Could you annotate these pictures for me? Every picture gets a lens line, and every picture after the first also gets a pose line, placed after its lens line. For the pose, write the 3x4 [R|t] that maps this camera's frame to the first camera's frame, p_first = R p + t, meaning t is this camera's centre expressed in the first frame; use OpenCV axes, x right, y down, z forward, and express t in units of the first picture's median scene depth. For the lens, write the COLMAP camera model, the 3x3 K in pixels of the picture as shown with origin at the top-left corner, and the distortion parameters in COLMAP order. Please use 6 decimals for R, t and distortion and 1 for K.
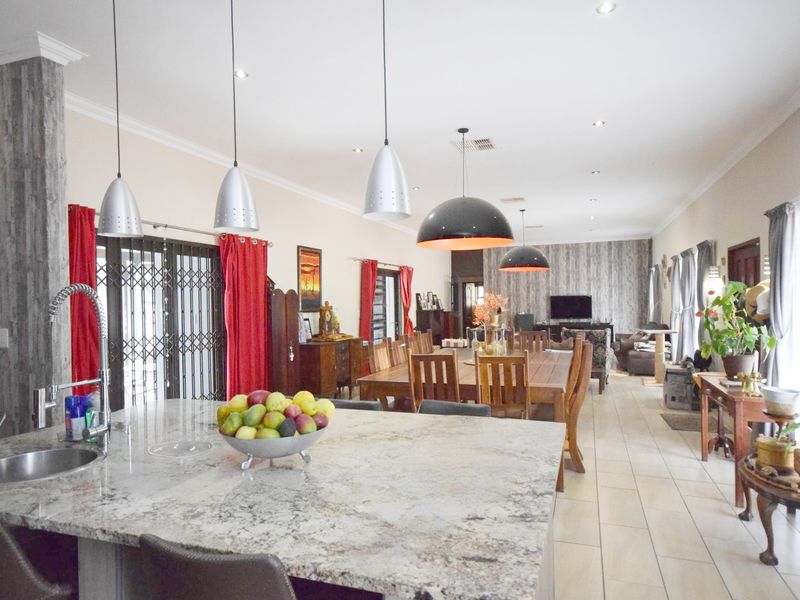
lens RADIAL K [[521.4, 0, 400.2], [0, 521.4, 301.4], [0, 0, 1]] dist [0.002180, -0.002630]
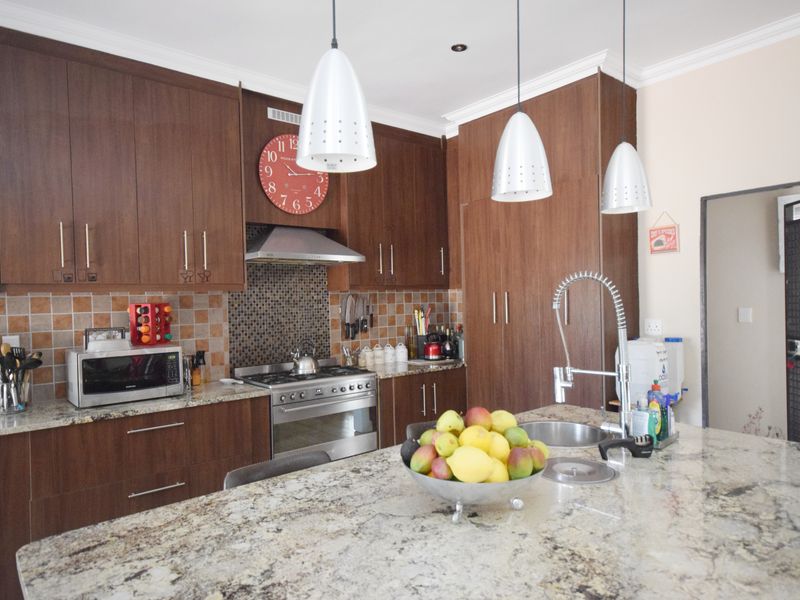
lens RADIAL K [[521.4, 0, 400.0], [0, 521.4, 303.3], [0, 0, 1]] dist [0.002180, -0.002630]
pose [[-0.488836, 0.029547, -0.871875, 0.650964], [0.022287, 0.999523, 0.021377, -0.005385], [0.872091, -0.008982, -0.489261, 1.806895]]
